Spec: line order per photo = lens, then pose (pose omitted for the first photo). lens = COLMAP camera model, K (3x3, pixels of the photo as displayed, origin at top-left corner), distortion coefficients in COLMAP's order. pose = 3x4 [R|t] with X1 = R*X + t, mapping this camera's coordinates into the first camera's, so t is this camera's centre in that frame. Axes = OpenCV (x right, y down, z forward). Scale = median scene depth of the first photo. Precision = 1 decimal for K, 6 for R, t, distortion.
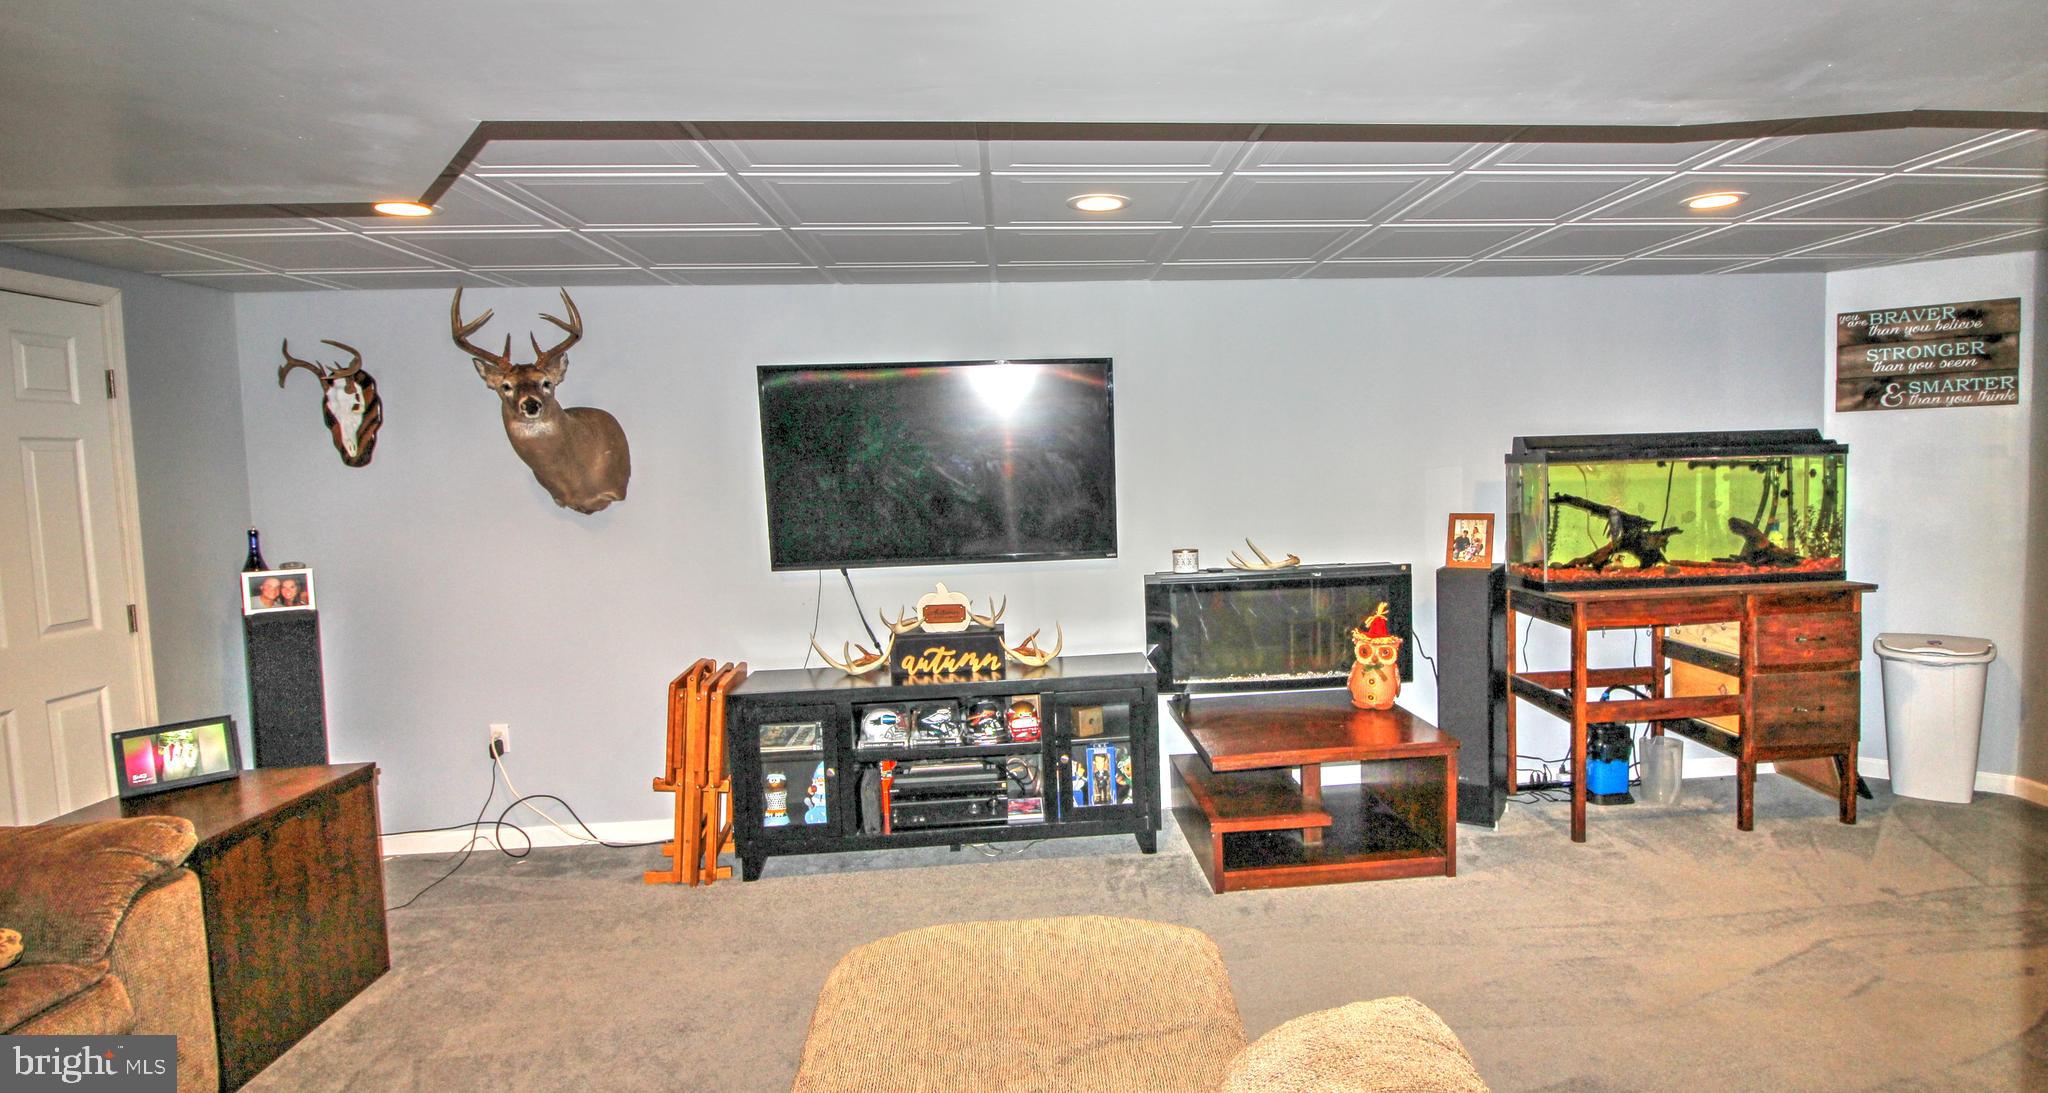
lens RADIAL K [[1025.0, 0, 1122.7], [0, 1025.0, 525.5], [0, 0, 1]] dist [-0.006866, -0.001945]
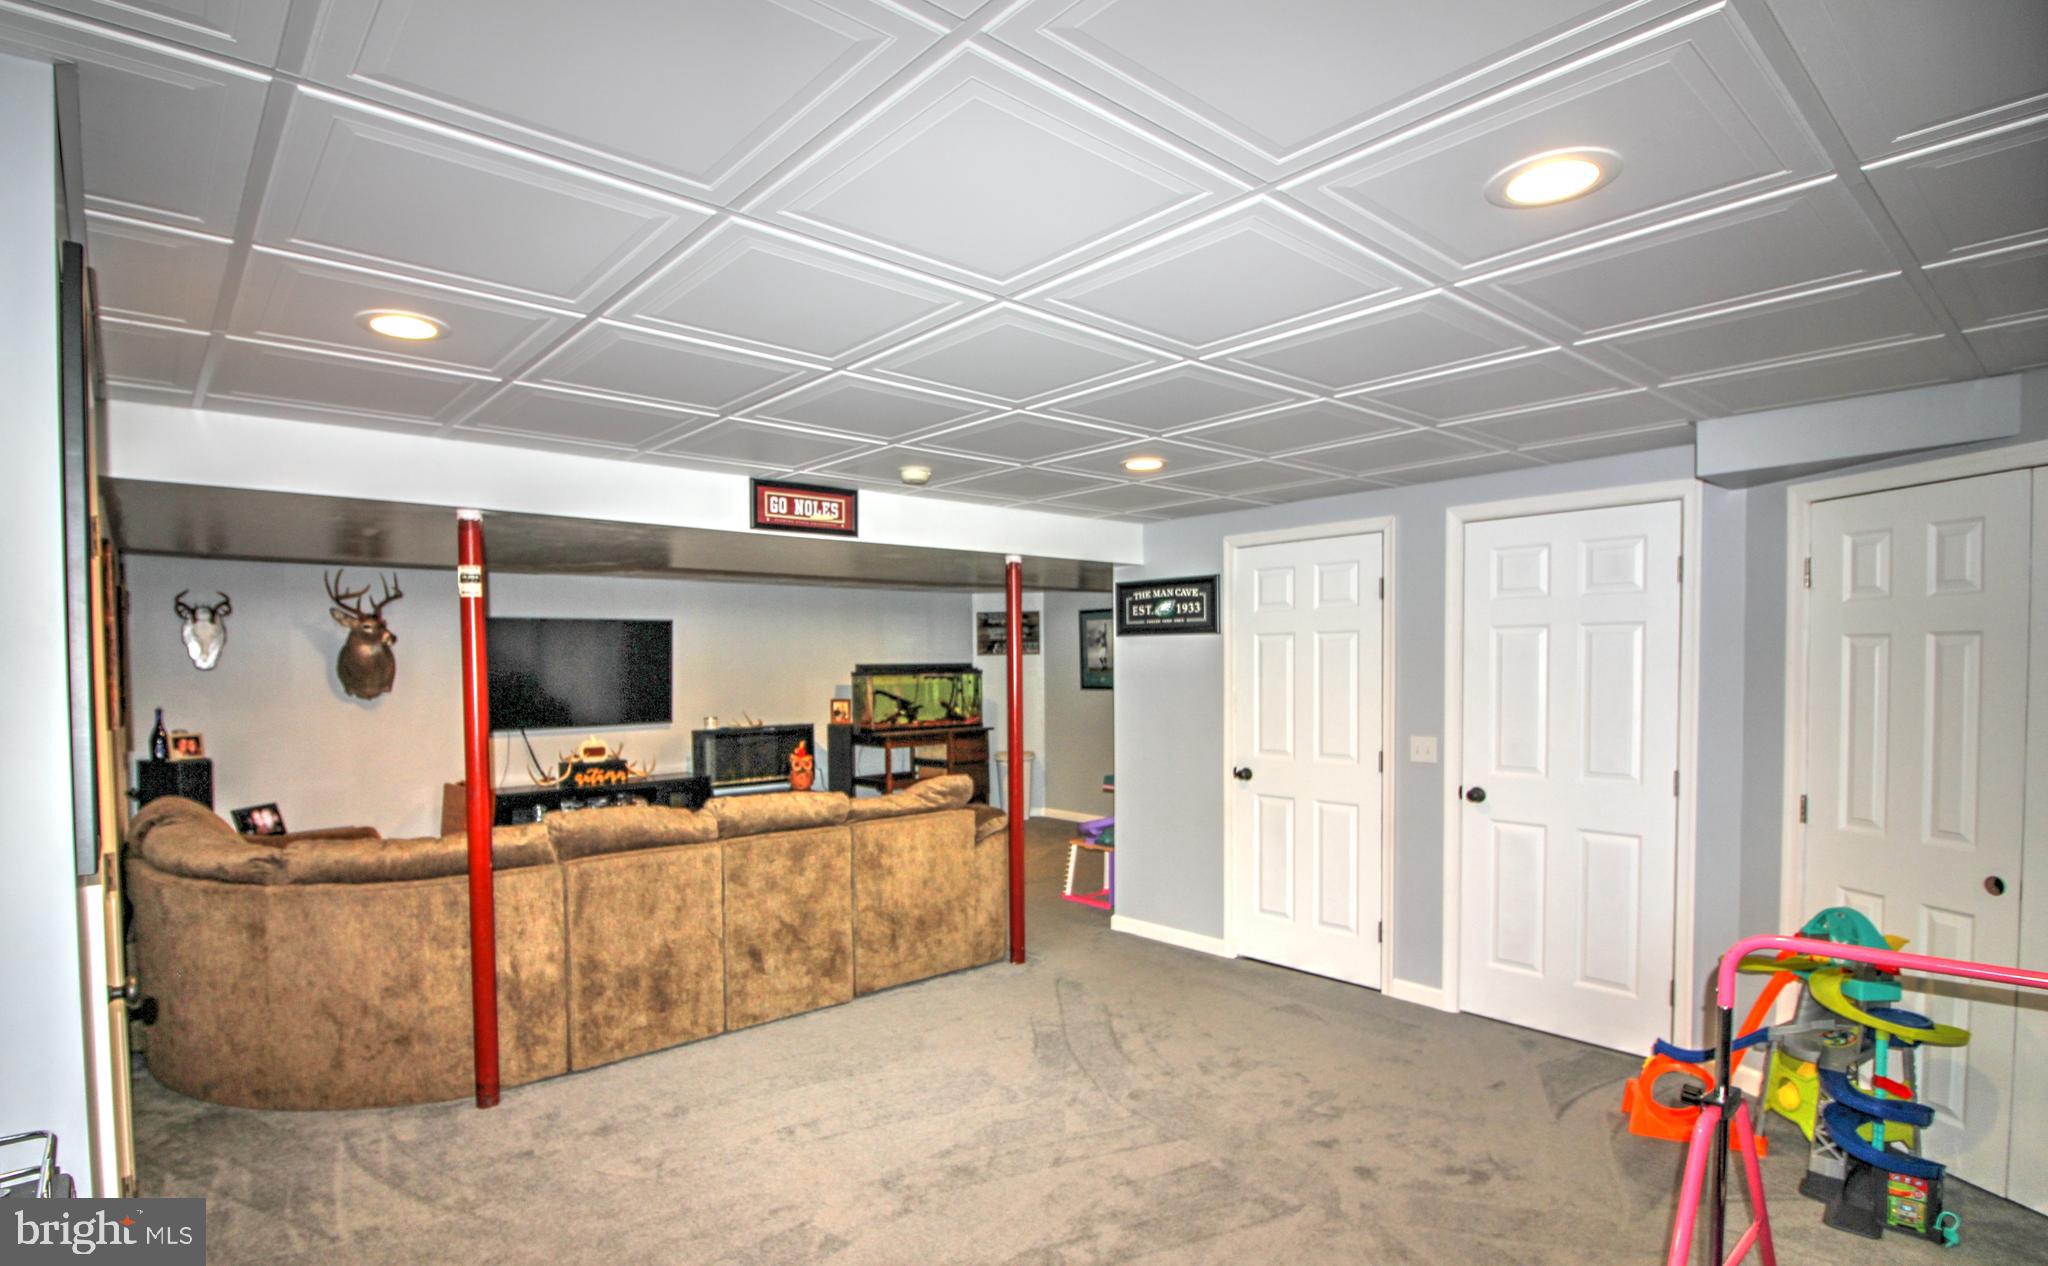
lens RADIAL K [[999.2, 0, 957.0], [0, 999.2, 678.9], [0, 0, 1]] dist [0.000838, 0.000244]
pose [[0.831208, 0.009641, 0.555878, -0.637632], [0.024609, 0.998232, -0.054110, 0.066900], [-0.555416, 0.058657, 0.829501, -0.905143]]
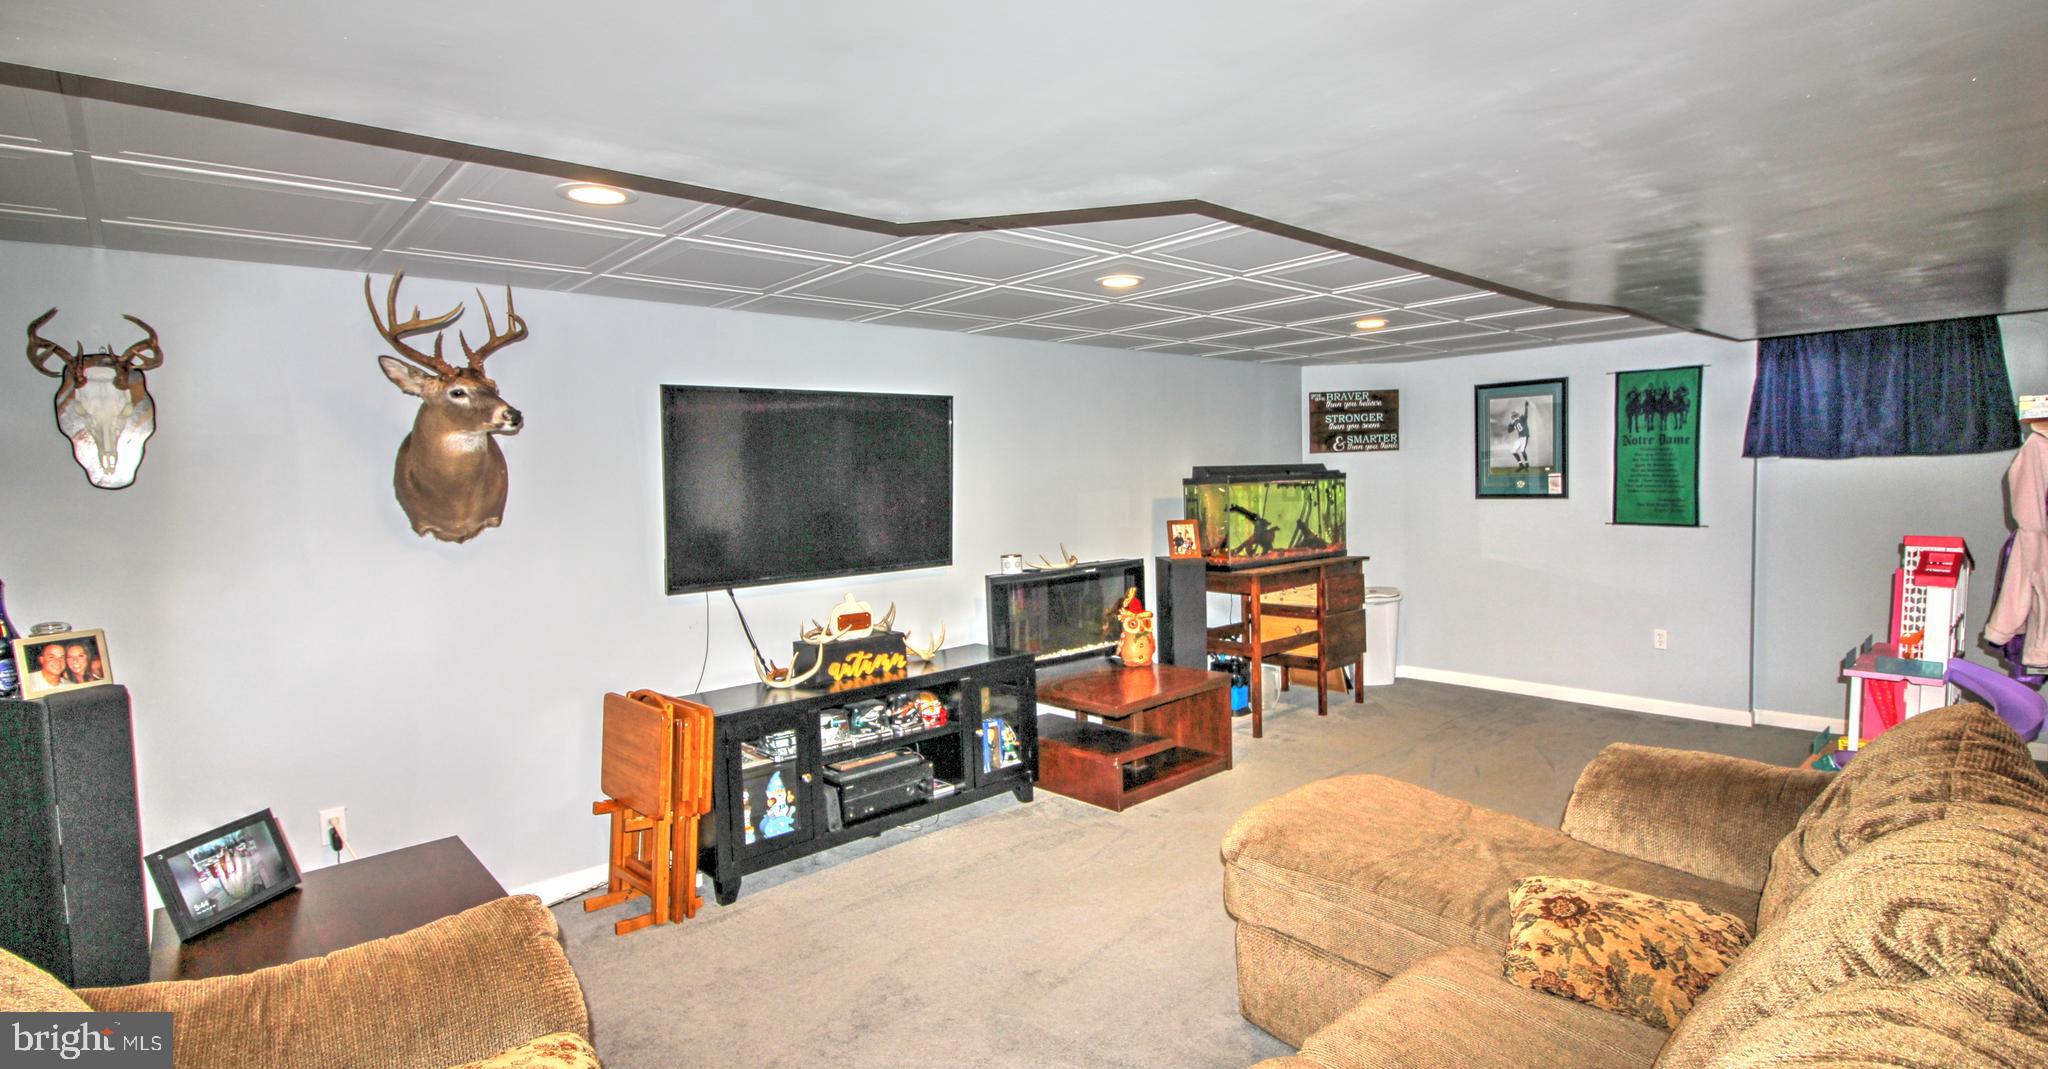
lens RADIAL K [[968.4, 0, 1023.9], [0, 968.4, 528.3], [0, 0, 1]] dist [-0.002115, -0.000263]
pose [[0.804705, -0.027187, 0.593052, -0.629178], [0.047490, 0.998697, -0.018656, 0.014154], [-0.591773, 0.043177, 0.804948, 0.056119]]
